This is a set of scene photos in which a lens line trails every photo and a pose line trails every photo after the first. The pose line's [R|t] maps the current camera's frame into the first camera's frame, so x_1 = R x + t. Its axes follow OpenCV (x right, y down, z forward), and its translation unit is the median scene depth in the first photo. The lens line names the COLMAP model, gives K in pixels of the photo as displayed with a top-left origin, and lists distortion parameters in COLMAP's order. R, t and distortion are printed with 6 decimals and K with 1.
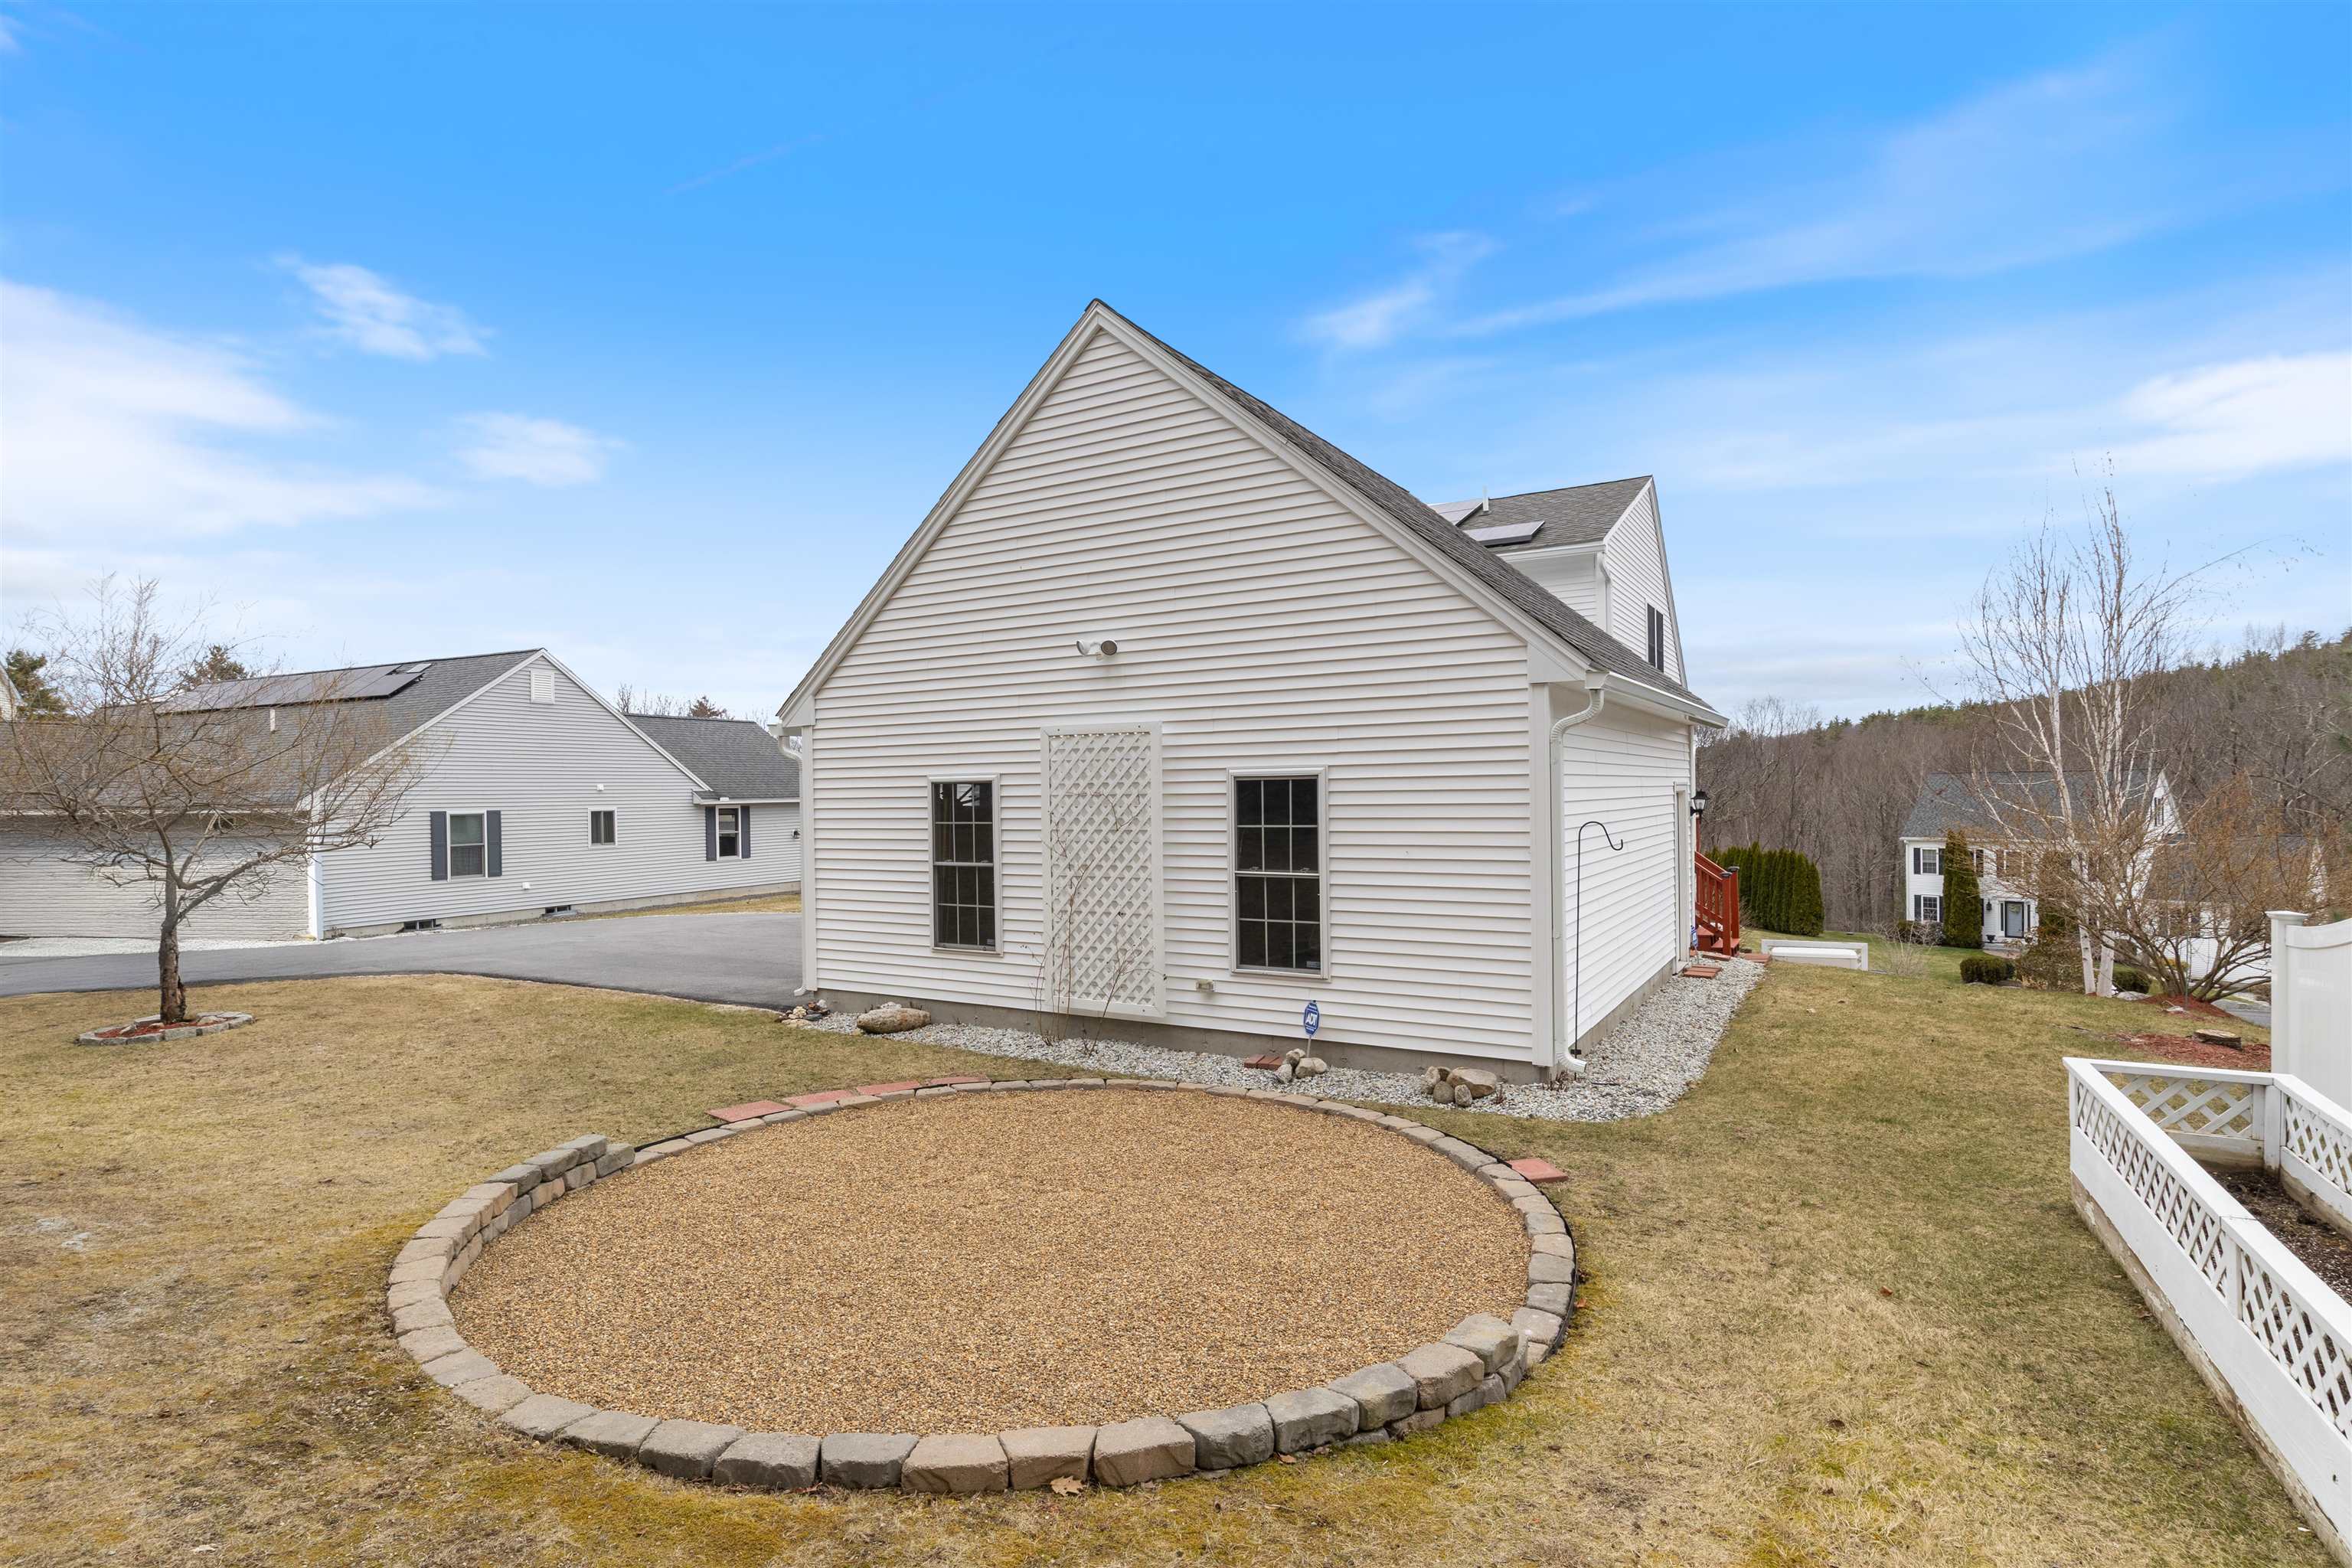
lens RADIAL K [[1196.9, 0, 1173.3], [0, 1196.9, 793.8], [0, 0, 1]] dist [-0.000681, -0.001882]
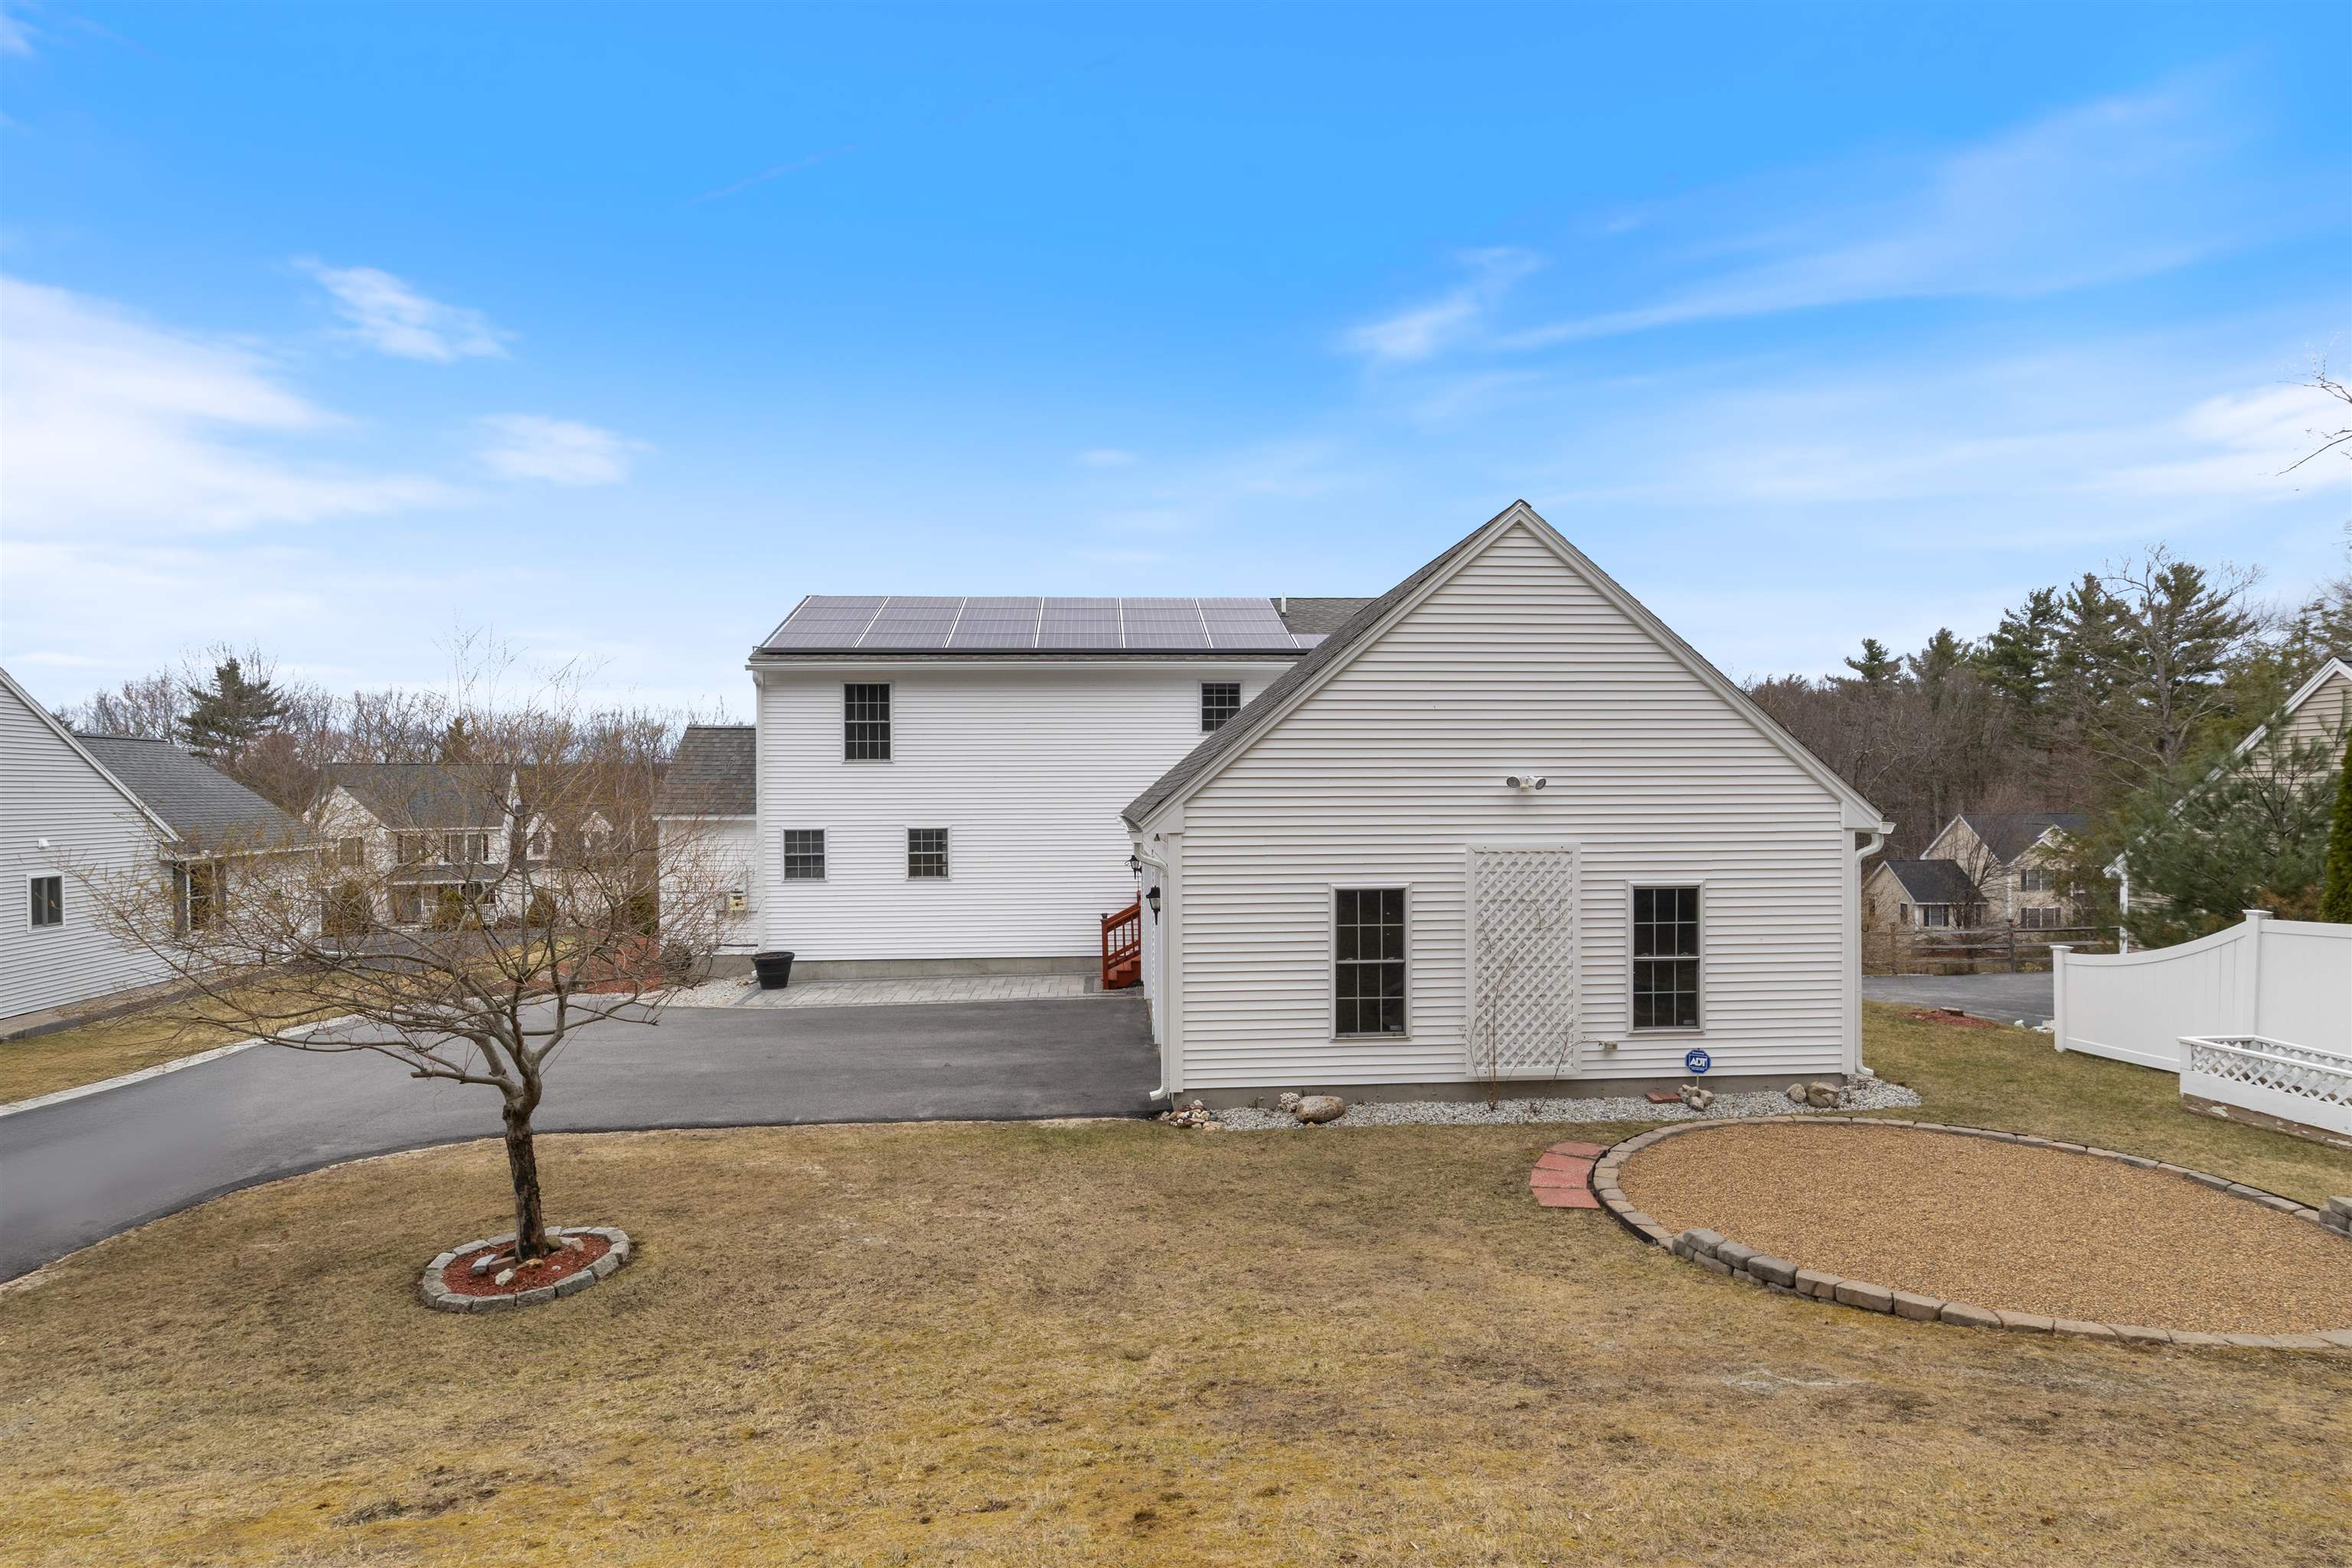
lens RADIAL K [[1196.9, 0, 1180.3], [0, 1196.9, 799.5], [0, 0, 1]] dist [-0.000681, -0.001882]
pose [[0.814608, 0.005740, 0.579983, -1.072025], [-0.005113, 0.999983, -0.002715, -0.099182], [-0.579989, -0.000754, 0.814624, 0.198012]]
